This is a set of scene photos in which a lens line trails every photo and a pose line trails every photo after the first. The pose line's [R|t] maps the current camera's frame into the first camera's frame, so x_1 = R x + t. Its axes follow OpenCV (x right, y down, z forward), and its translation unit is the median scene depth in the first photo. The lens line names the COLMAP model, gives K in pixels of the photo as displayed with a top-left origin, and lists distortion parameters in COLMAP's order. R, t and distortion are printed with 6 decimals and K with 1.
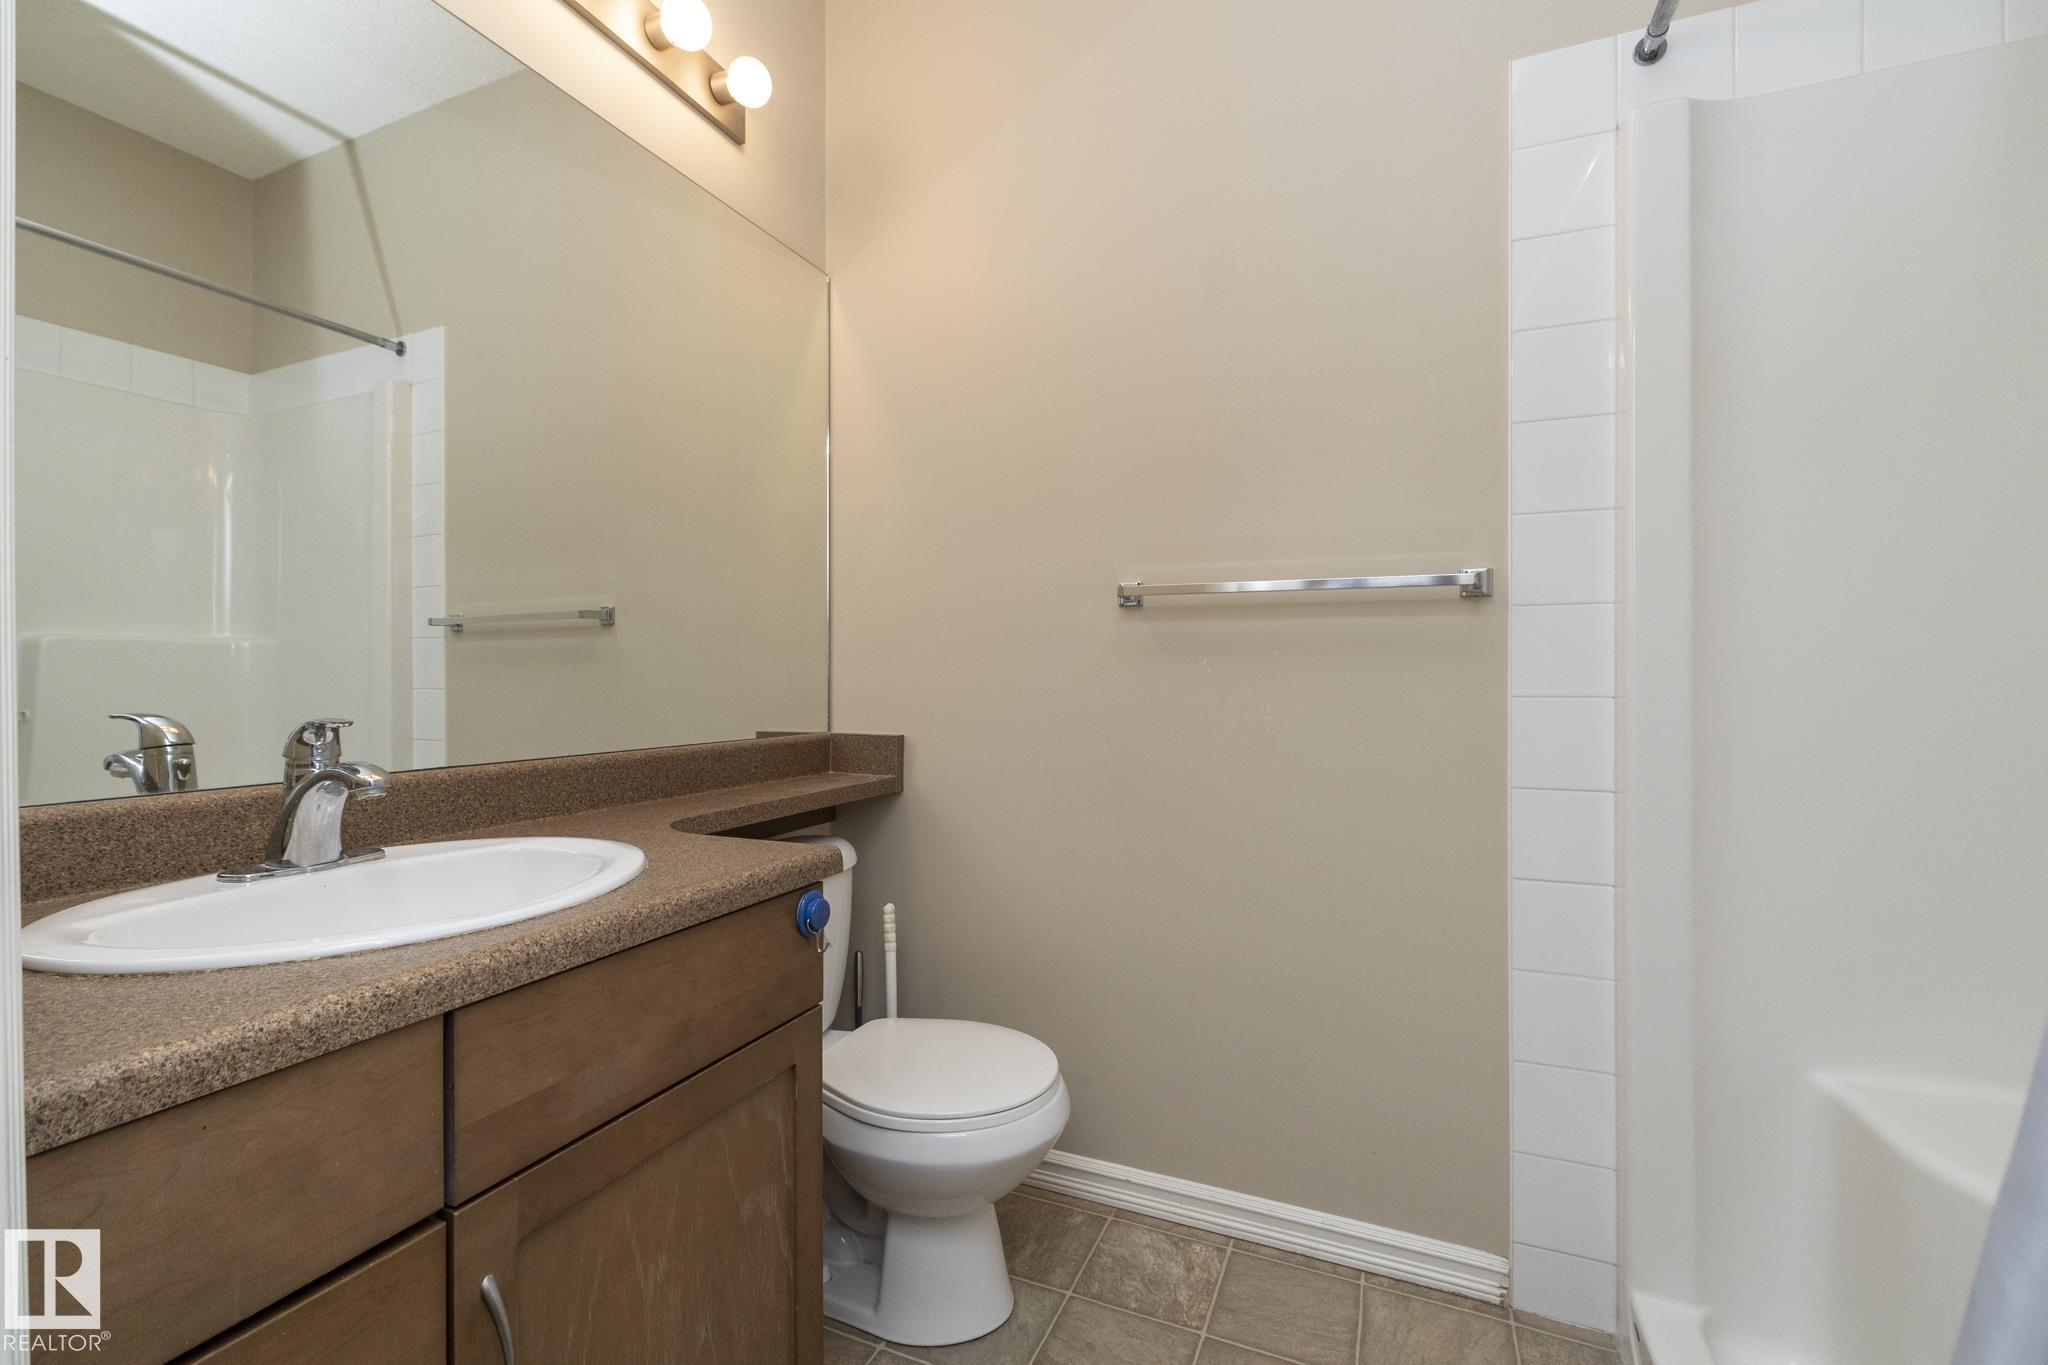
lens RADIAL K [[867.3, 0, 1021.3], [0, 867.3, 686.0], [0, 0, 1]] dist [-0.002347, 0.000141]
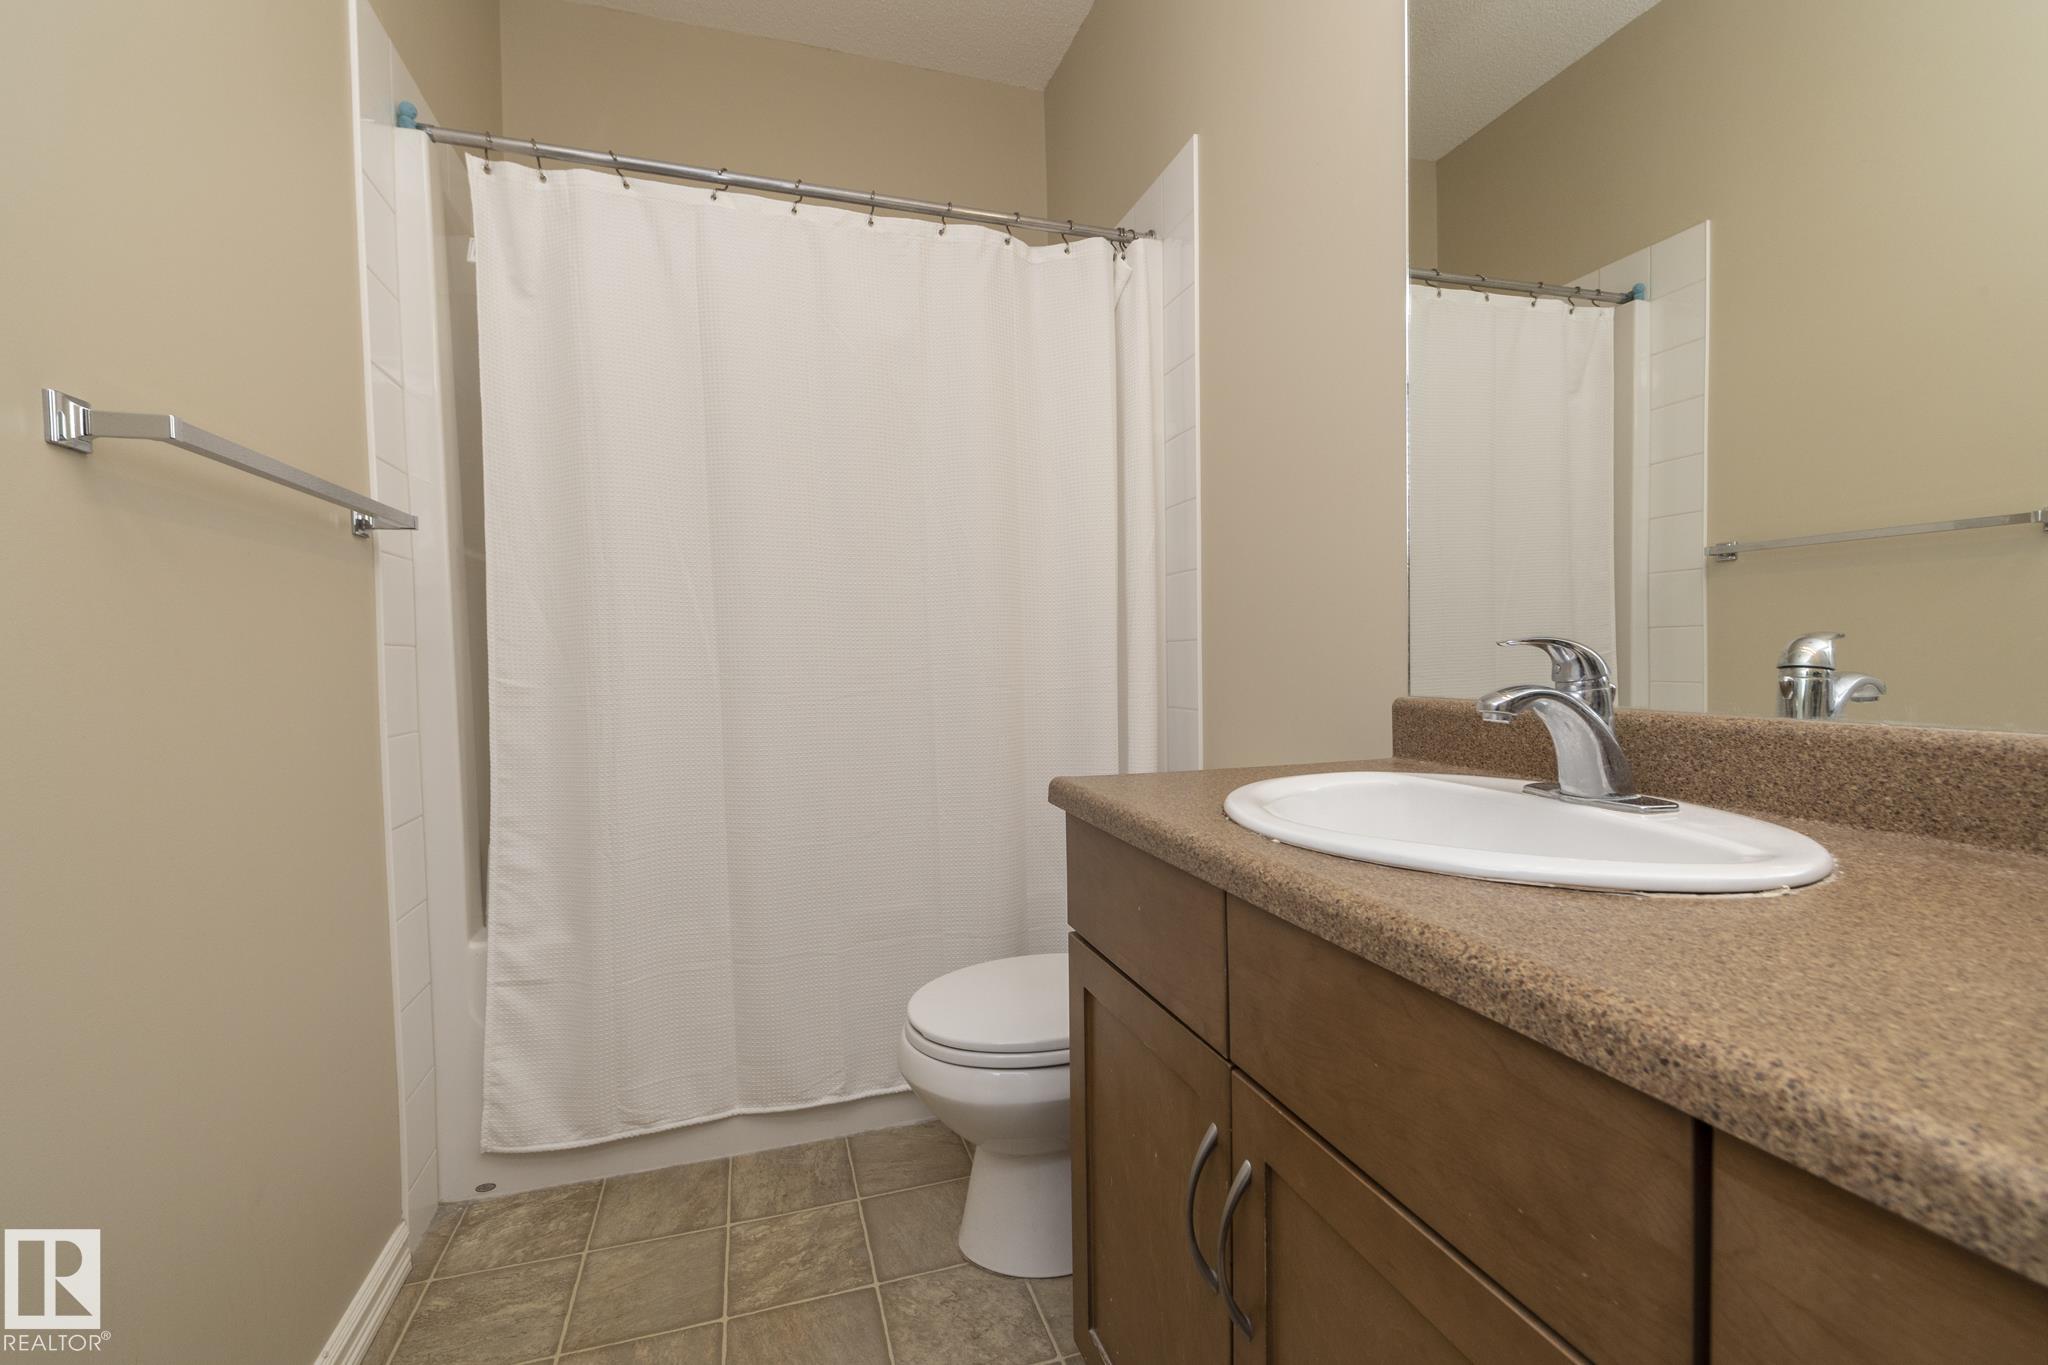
lens RADIAL K [[867.3, 0, 1021.3], [0, 867.3, 686.0], [0, 0, 1]] dist [-0.002347, 0.000141]
pose [[-0.753560, 0.042575, -0.655999, 0.275568], [0.014779, 0.998746, 0.047843, 0.026920], [0.657213, 0.026358, -0.753244, 1.220416]]
